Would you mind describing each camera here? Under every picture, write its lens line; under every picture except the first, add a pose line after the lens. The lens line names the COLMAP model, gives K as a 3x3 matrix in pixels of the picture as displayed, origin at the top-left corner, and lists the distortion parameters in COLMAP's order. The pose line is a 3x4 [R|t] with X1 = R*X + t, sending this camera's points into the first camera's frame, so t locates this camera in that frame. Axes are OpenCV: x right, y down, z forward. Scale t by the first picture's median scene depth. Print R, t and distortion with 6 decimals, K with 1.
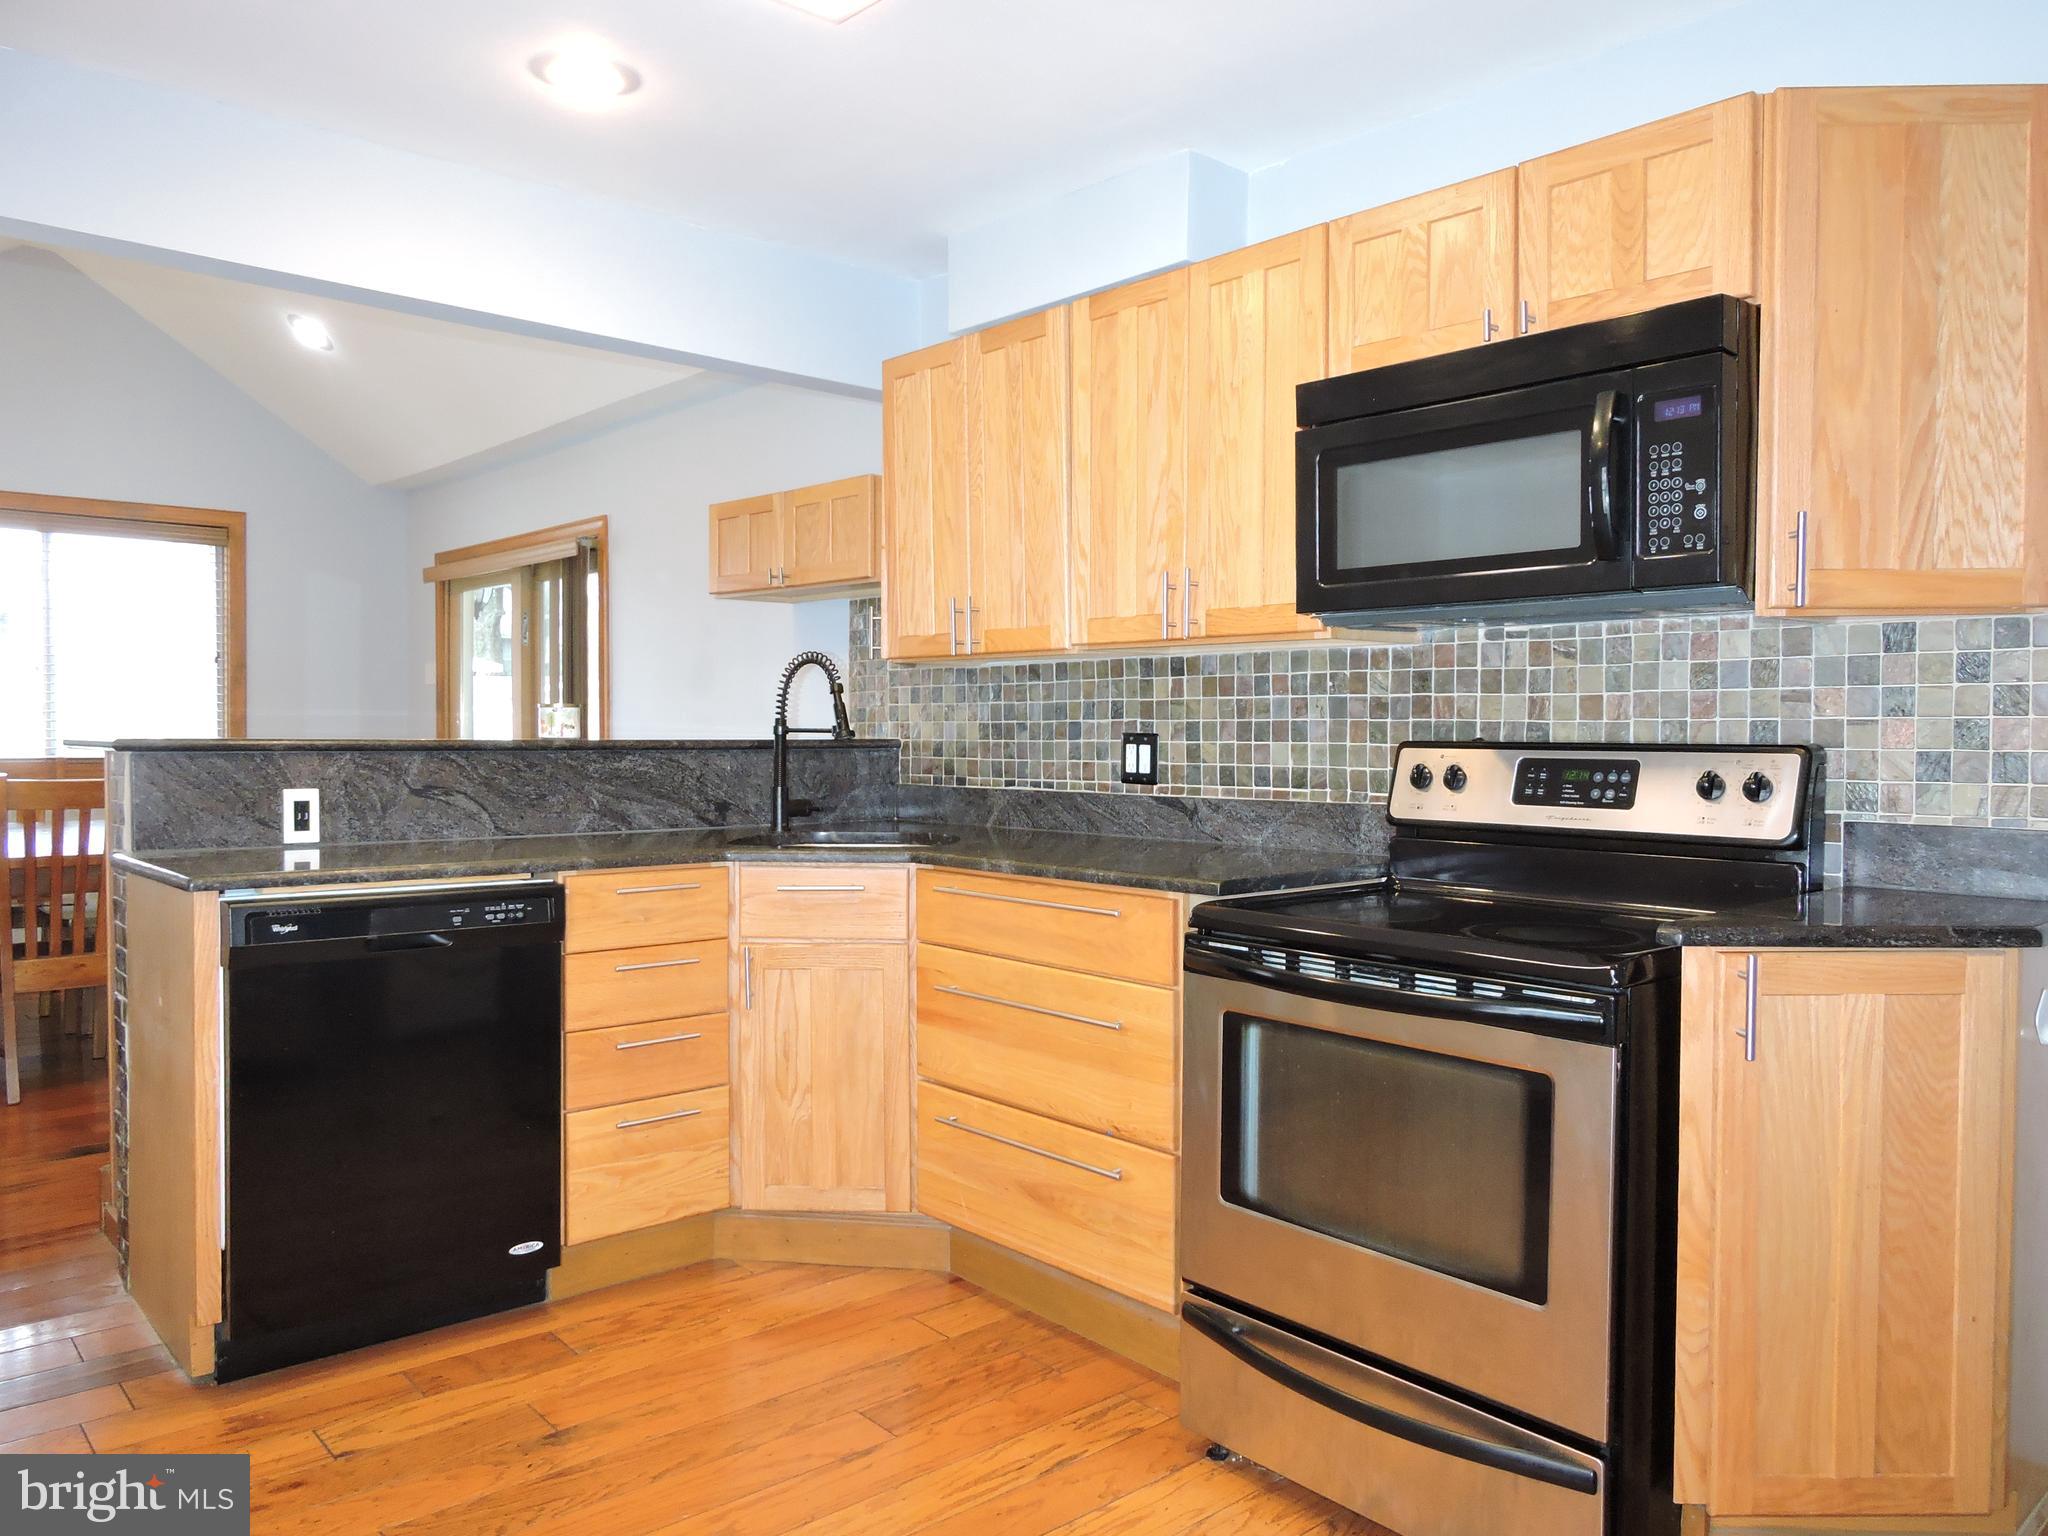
lens RADIAL K [[1456.4, 0, 1024.0], [0, 1456.4, 768.0], [0, 0, 1]] dist [-0.002757, -0.002071]
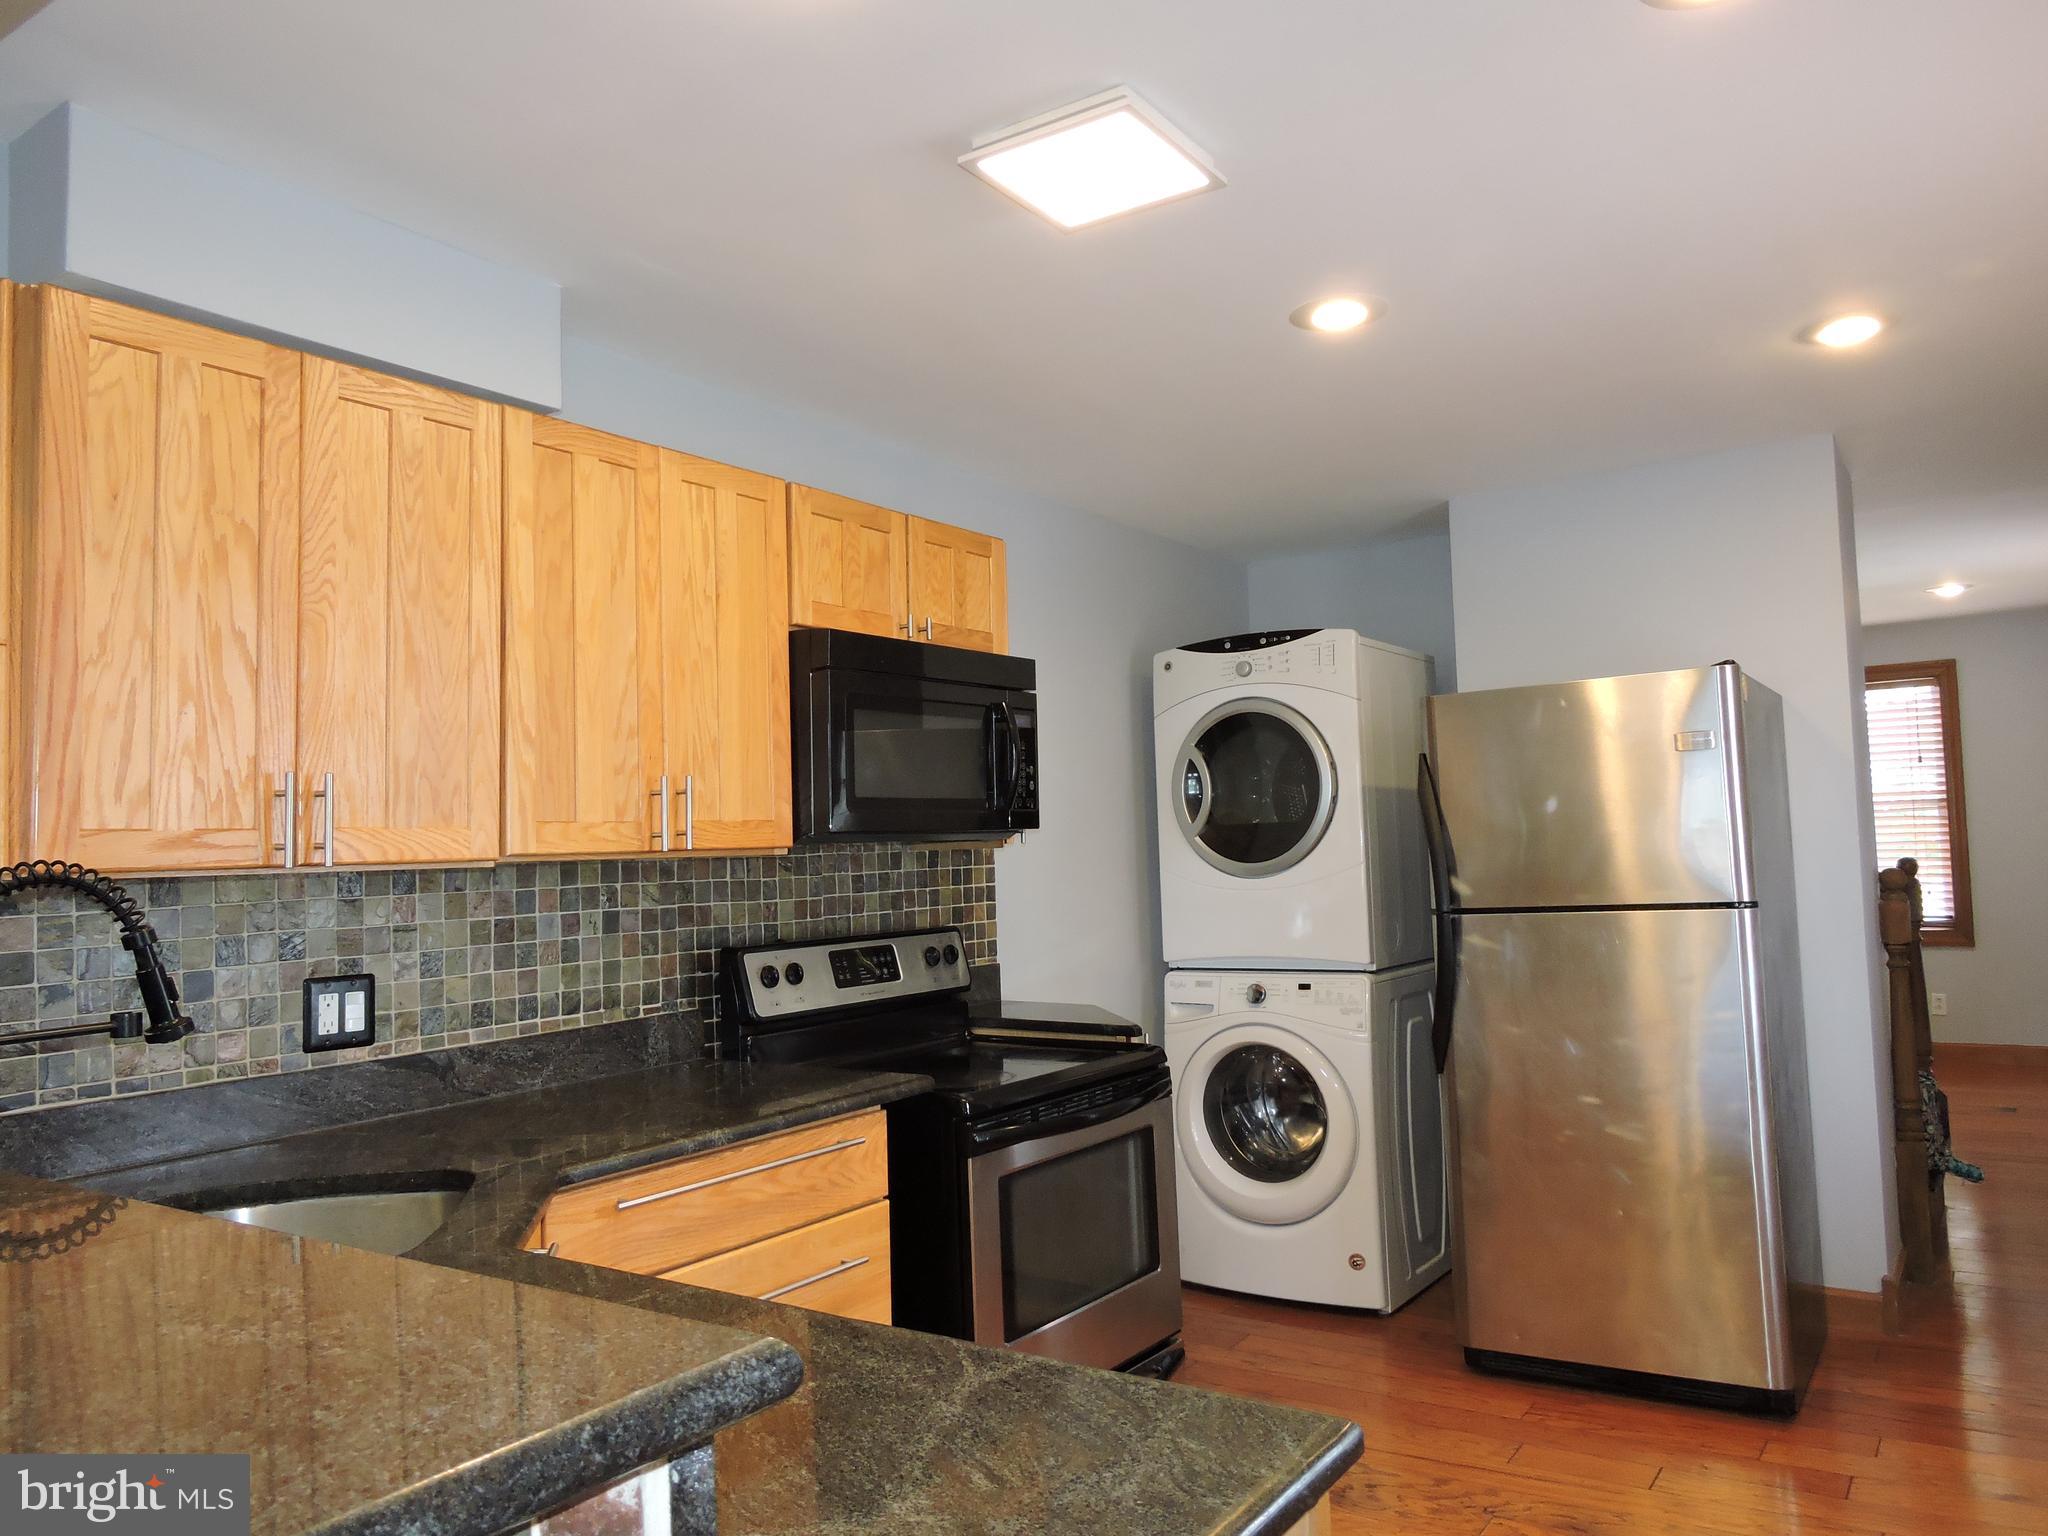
lens RADIAL K [[1456.4, 0, 1024.0], [0, 1456.4, 768.0], [0, 0, 1]] dist [-0.002757, -0.002071]
pose [[-0.234705, 0.059266, 0.970258, -0.802534], [0.059493, 0.997144, -0.046517, -0.083701], [-0.970244, 0.046805, -0.237561, 0.979324]]
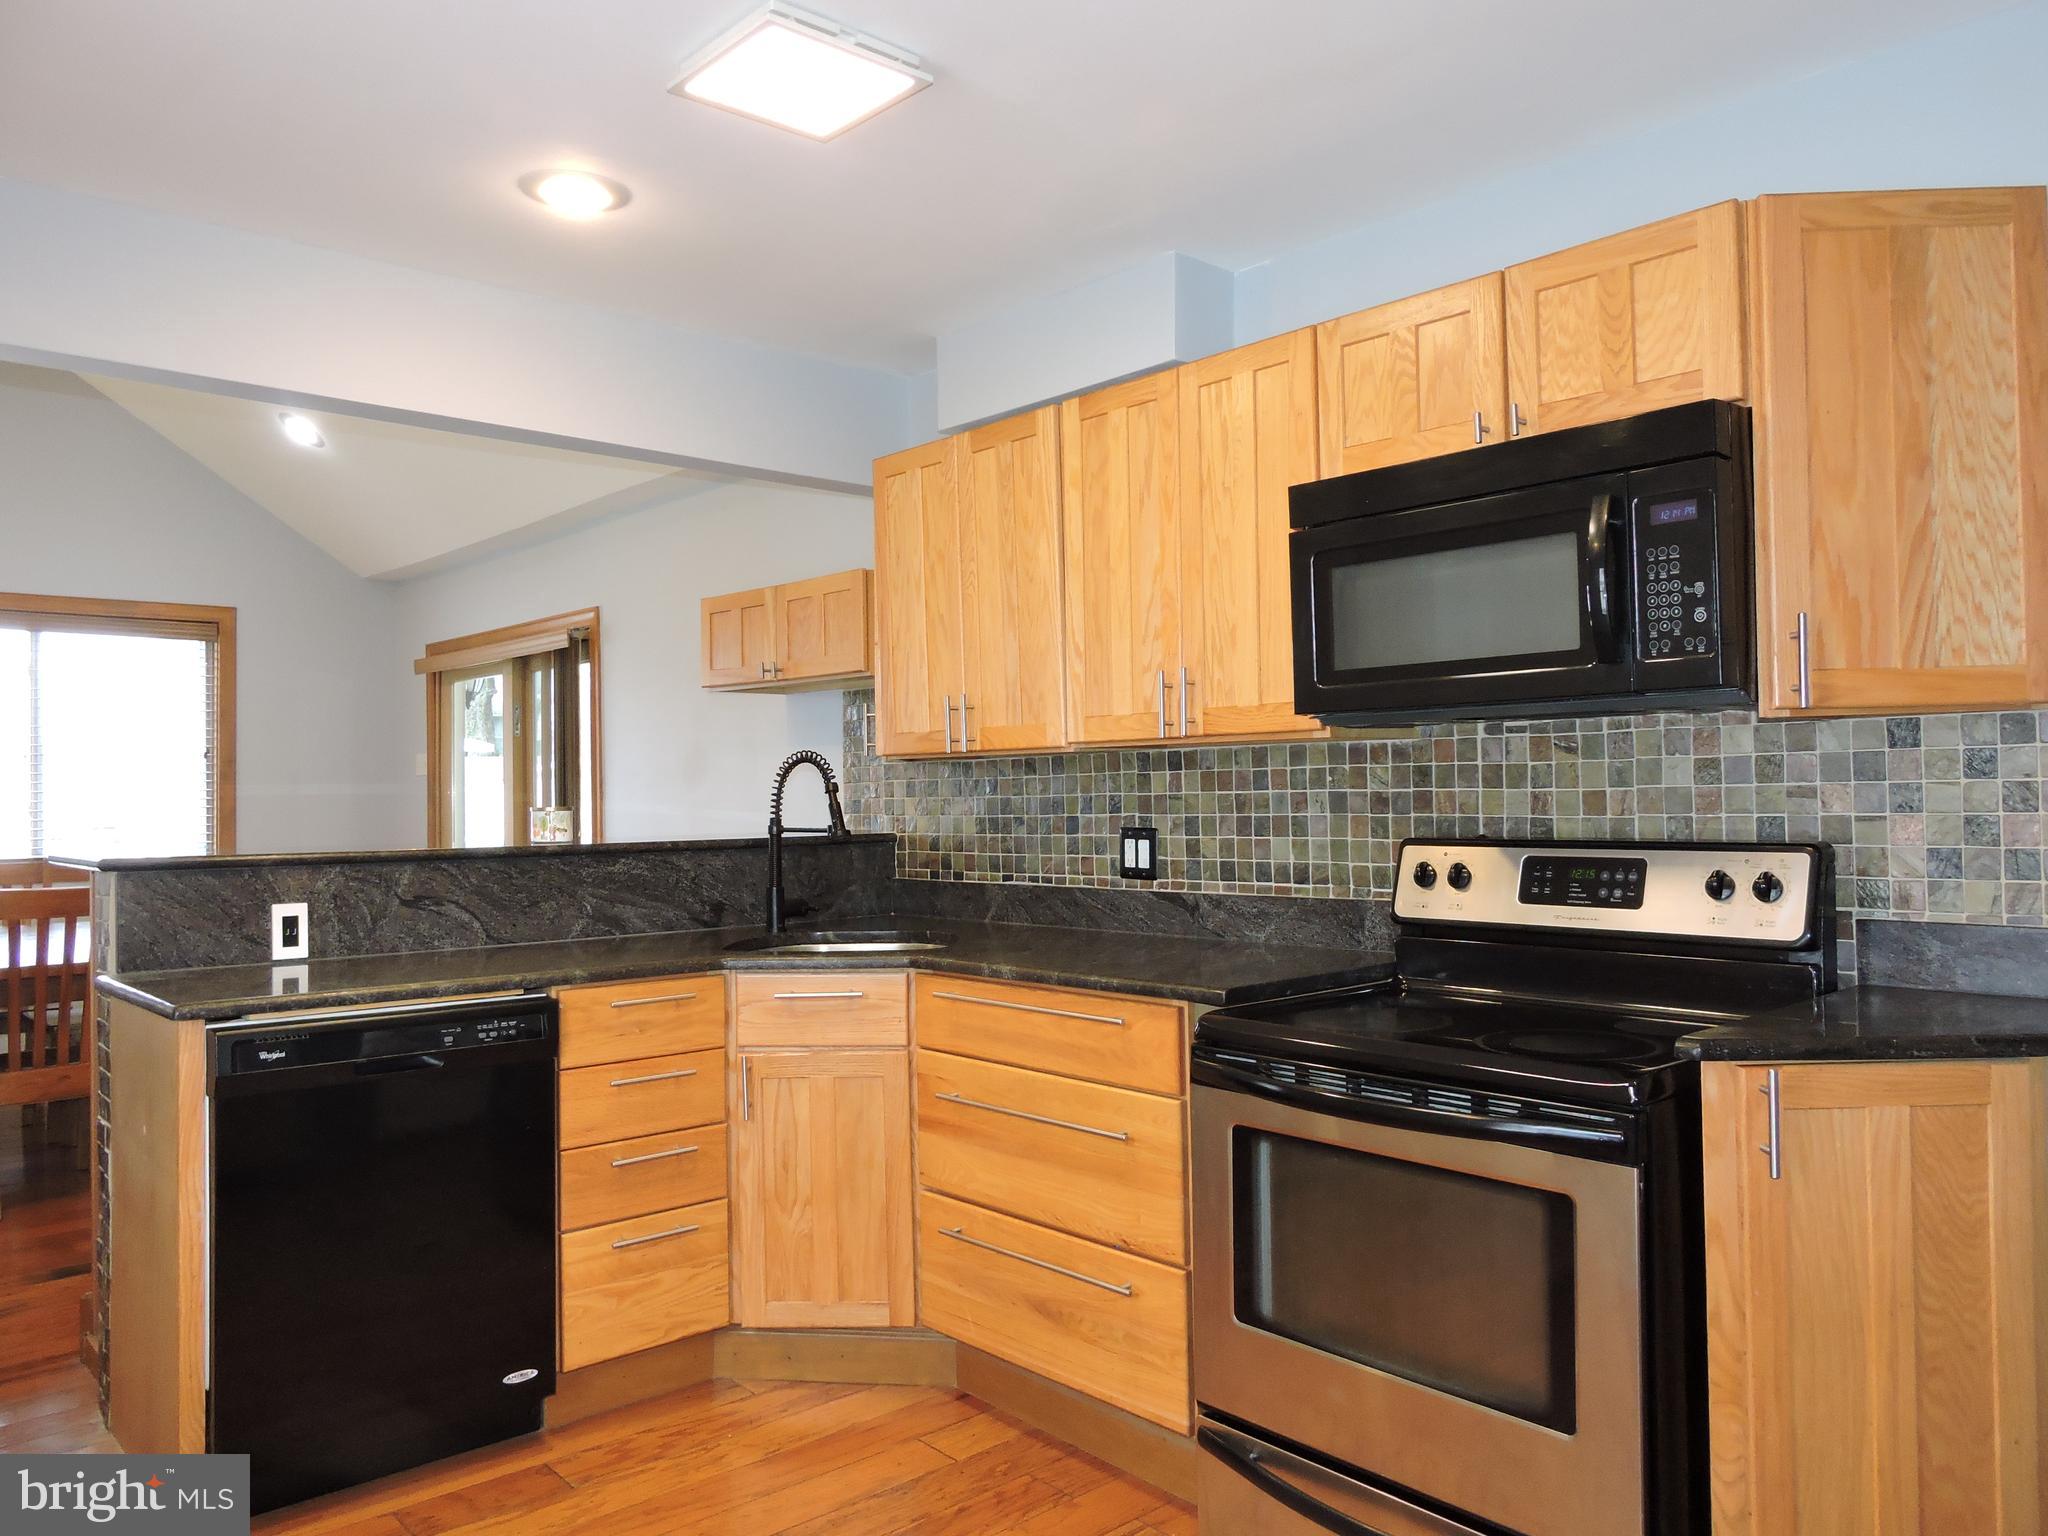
lens RADIAL K [[1457.5, 0, 1024.0], [0, 1457.5, 768.0], [0, 0, 1]] dist [-0.002173, -0.001180]
pose [[0.999807, -0.018982, 0.005157, -0.003054], [0.019194, 0.998815, -0.044734, -0.025125], [-0.004302, 0.044824, 0.998986, 0.008512]]
